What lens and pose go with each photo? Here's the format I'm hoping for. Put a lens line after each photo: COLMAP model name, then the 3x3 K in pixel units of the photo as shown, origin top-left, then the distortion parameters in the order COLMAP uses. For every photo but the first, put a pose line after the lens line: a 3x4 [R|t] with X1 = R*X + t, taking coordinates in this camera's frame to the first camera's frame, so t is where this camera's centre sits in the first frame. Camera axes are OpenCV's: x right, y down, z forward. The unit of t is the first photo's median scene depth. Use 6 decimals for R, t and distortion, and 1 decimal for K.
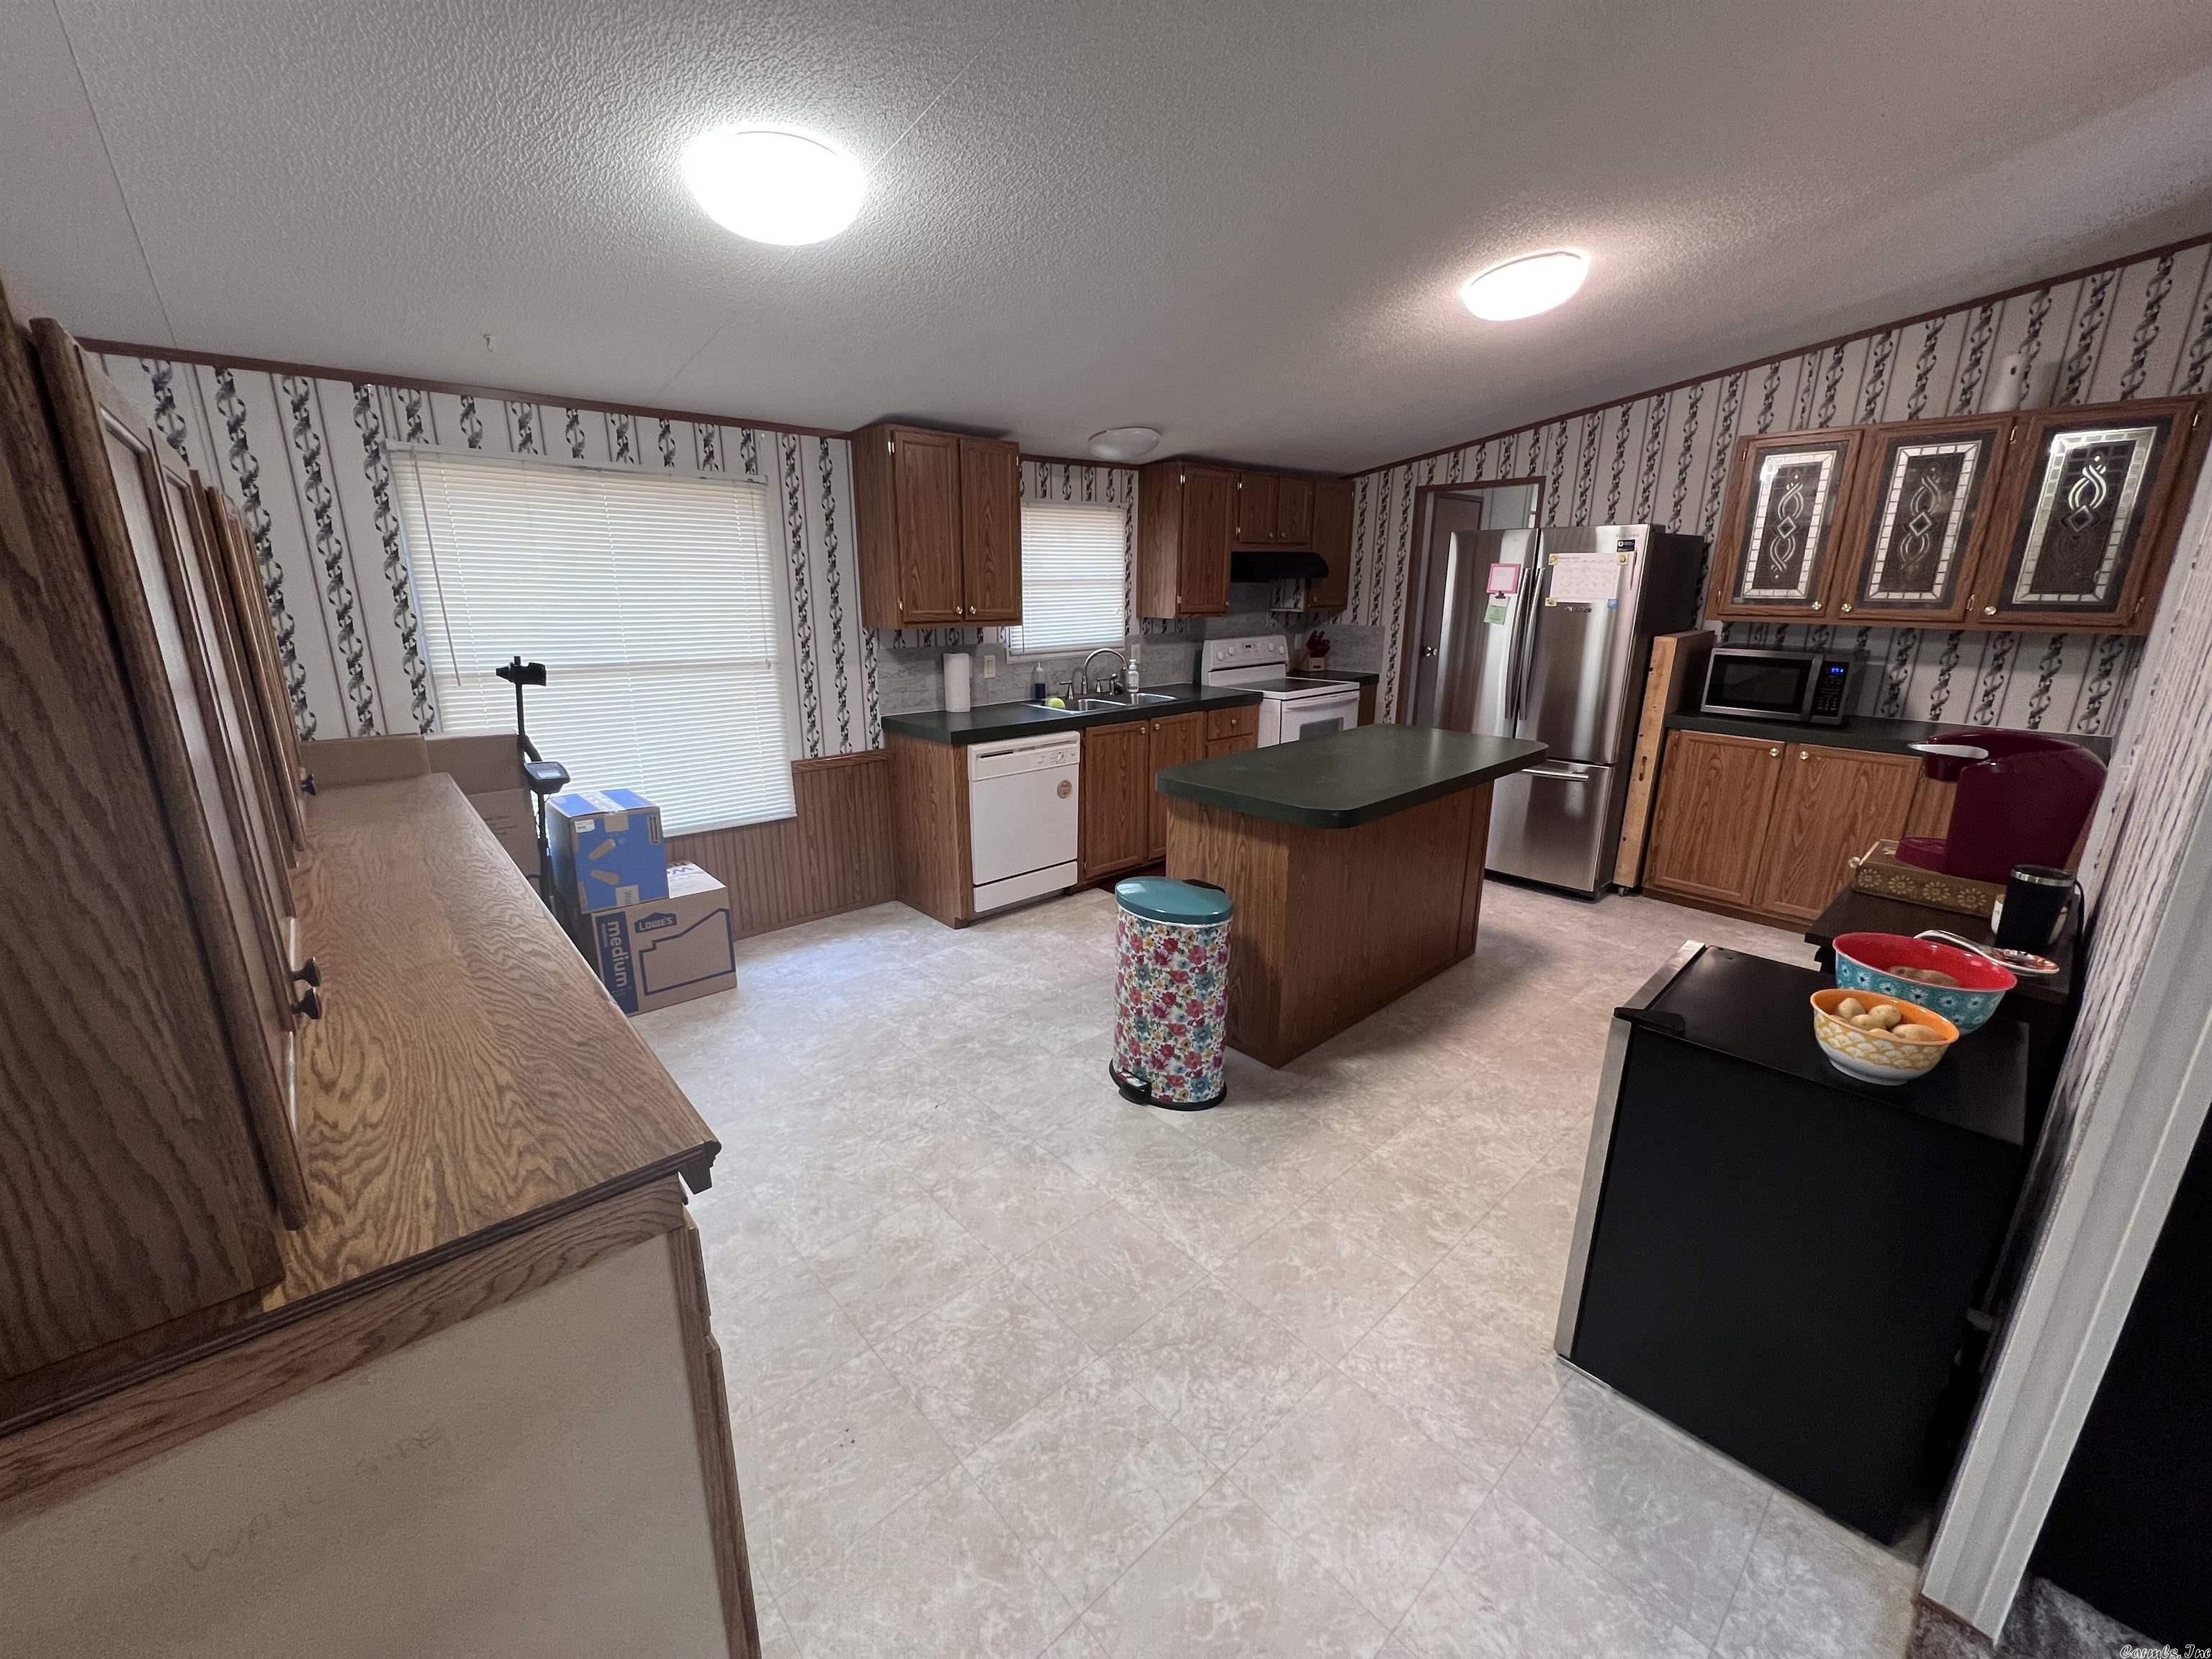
lens RADIAL K [[879.8, 0, 1105.3], [0, 879.8, 825.3], [0, 0, 1]] dist [-0.000315, -0.000321]
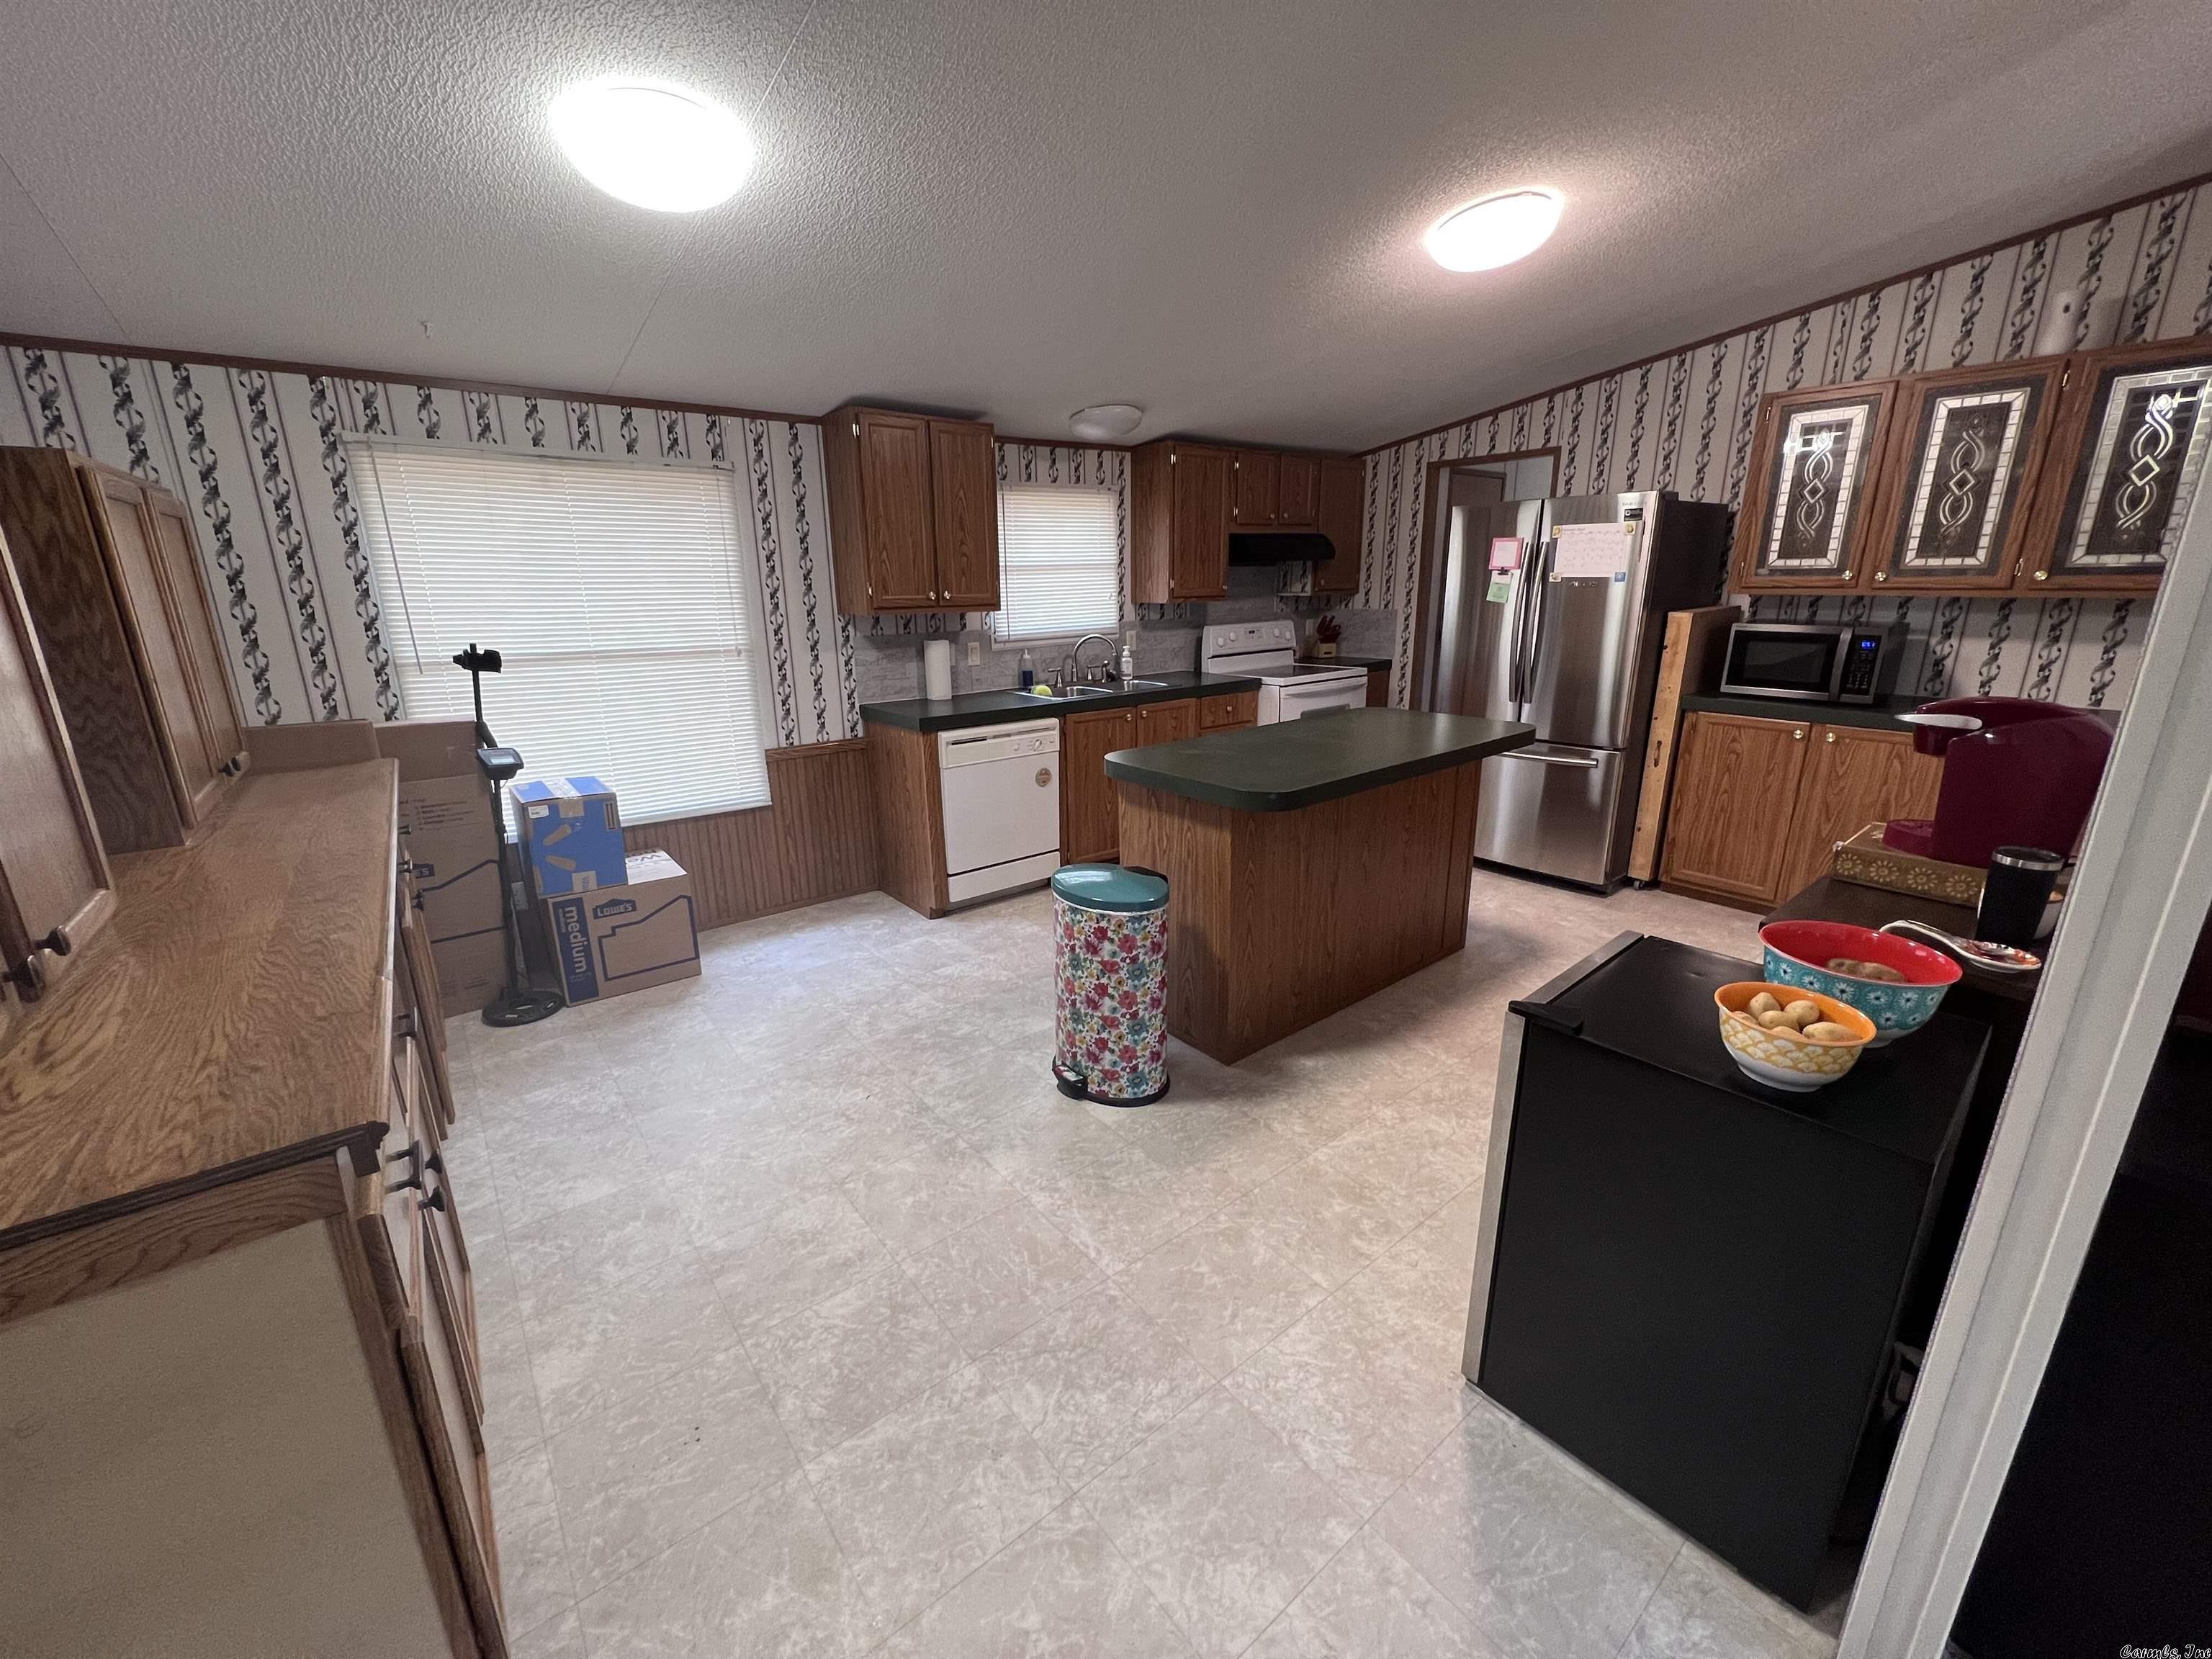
lens RADIAL K [[879.8, 0, 1105.2], [0, 879.8, 825.6], [0, 0, 1]] dist [-0.000315, -0.000321]
pose [[0.997889, 0.000822, -0.064930, 0.103077], [-0.000602, 0.999994, 0.003408, 0.011108], [0.064933, -0.003362, 0.997884, 0.032334]]
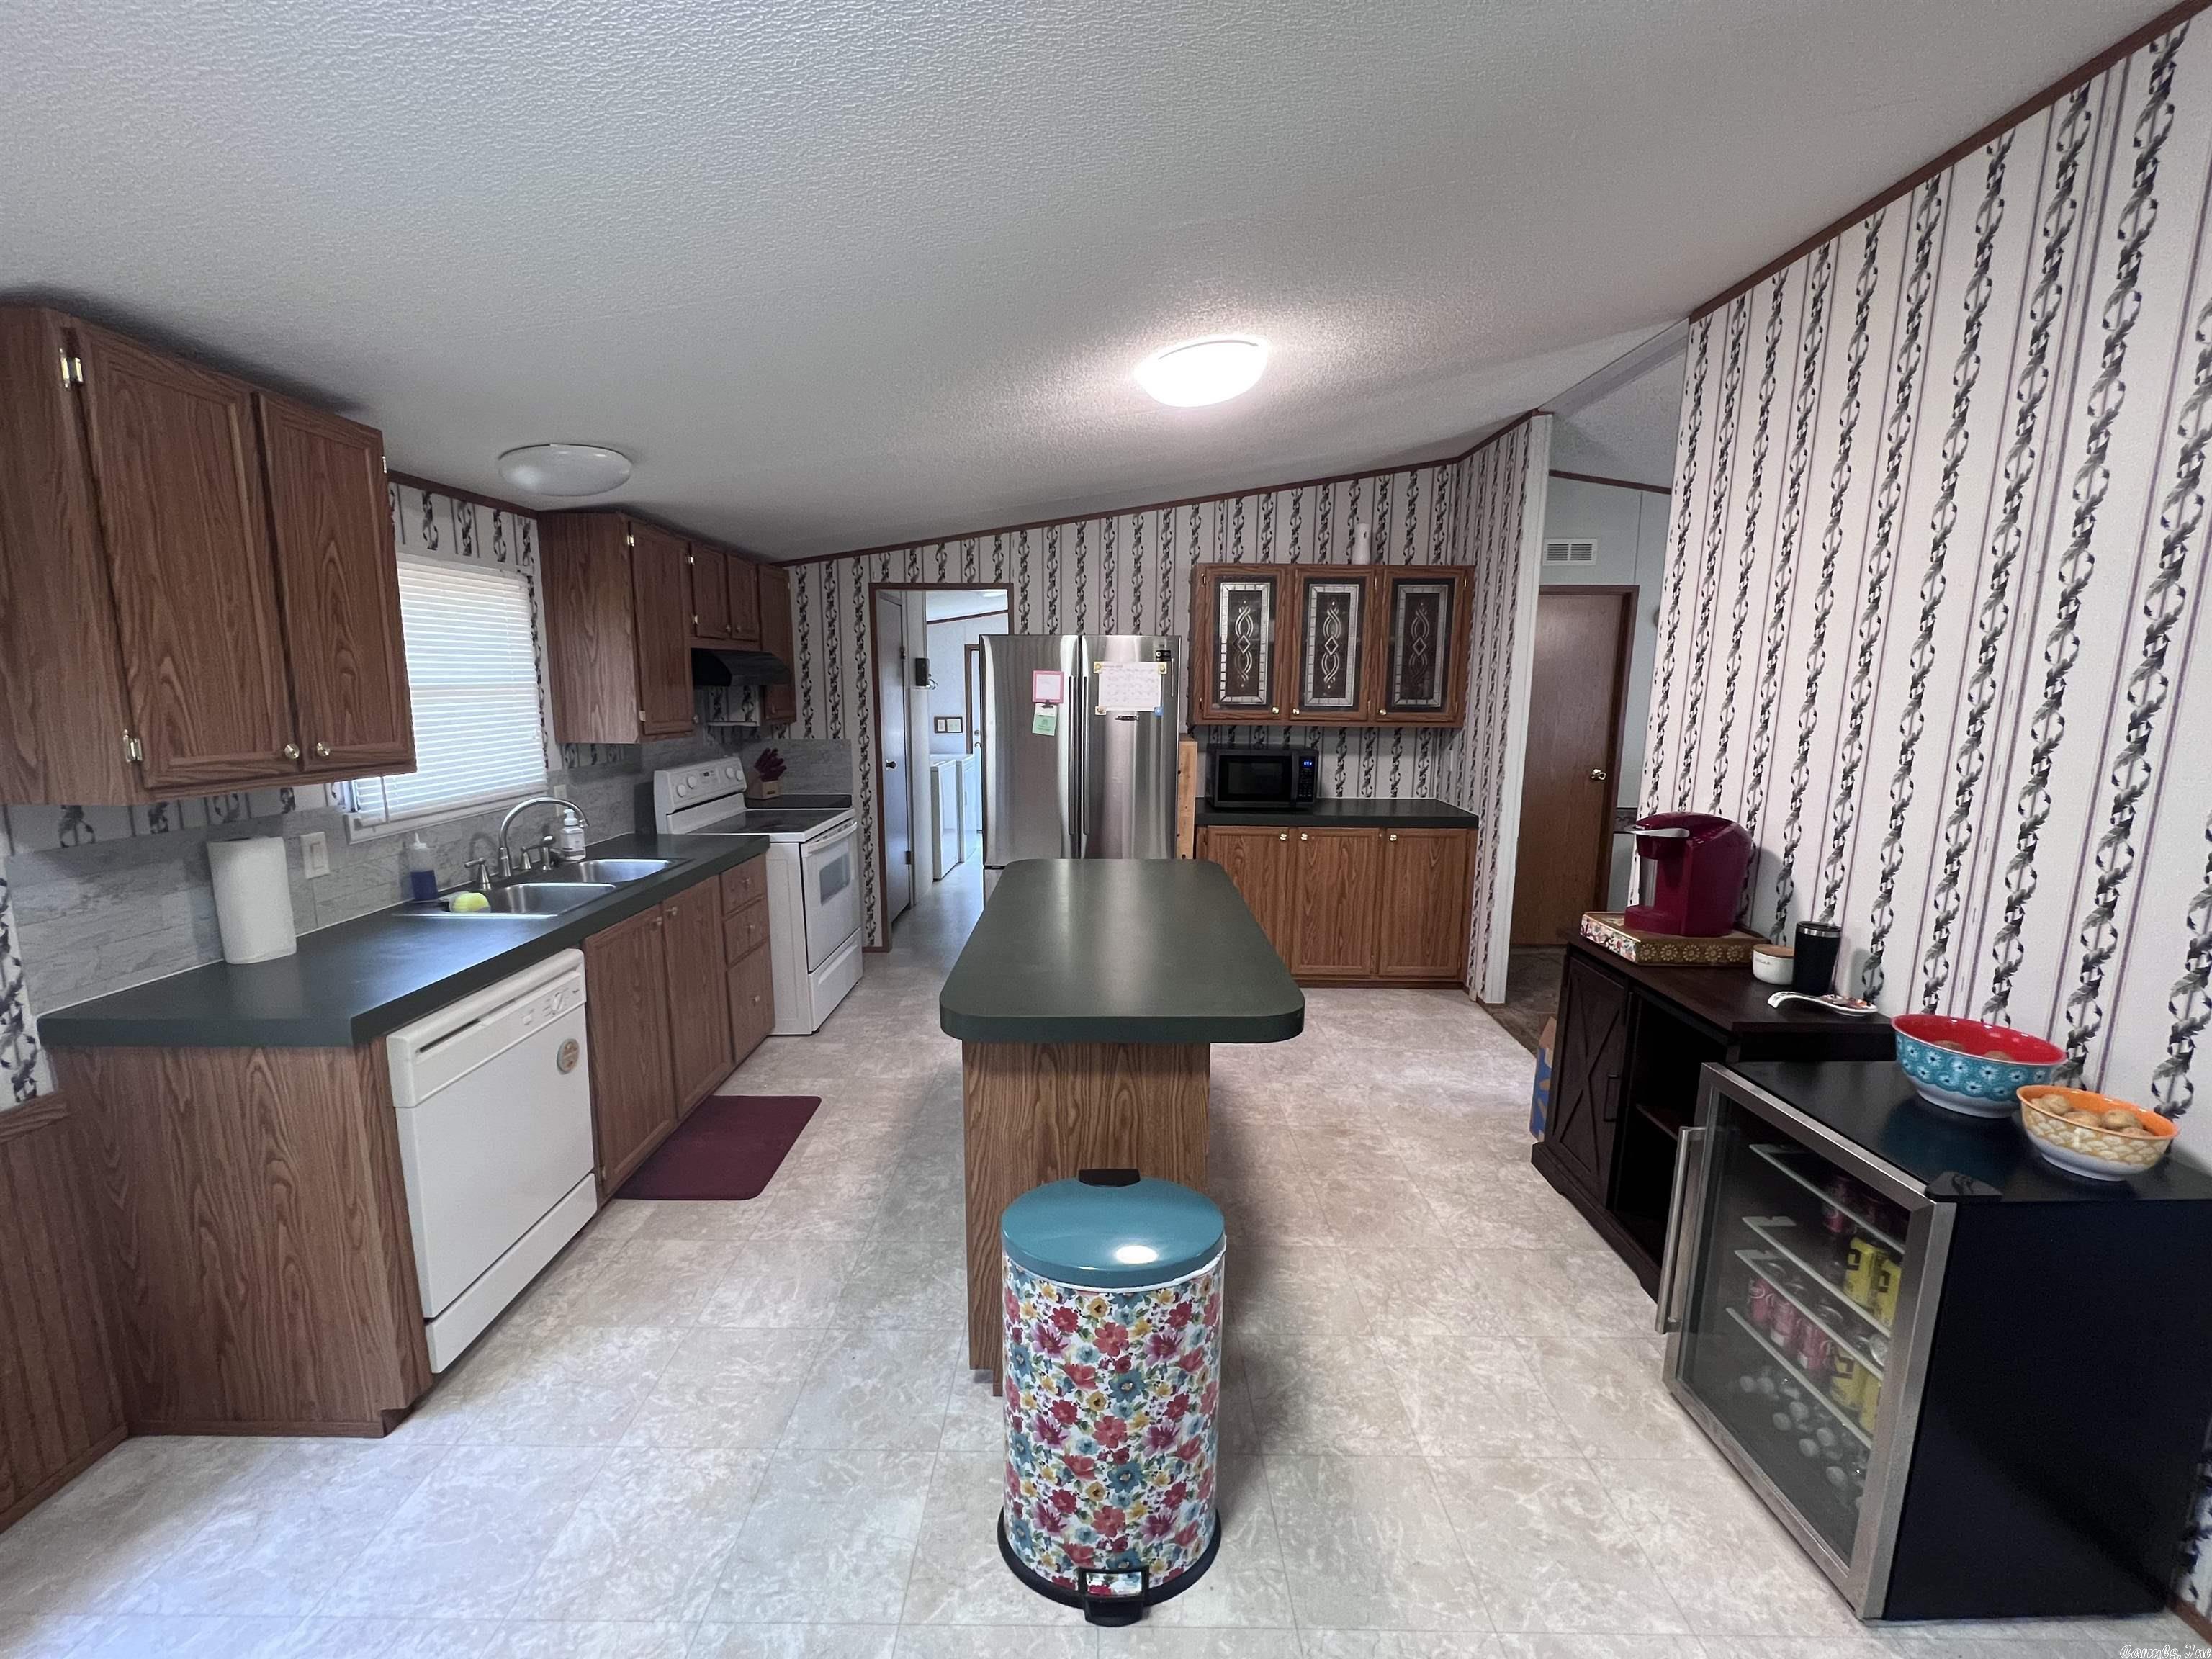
lens RADIAL K [[879.8, 0, 1098.2], [0, 879.8, 828.3], [0, 0, 1]] dist [-0.000315, -0.000321]
pose [[0.675794, -0.115221, 0.728030, -0.249540], [0.193212, 0.980861, -0.024114, -0.125195], [-0.711317, 0.156960, 0.685122, 0.432750]]
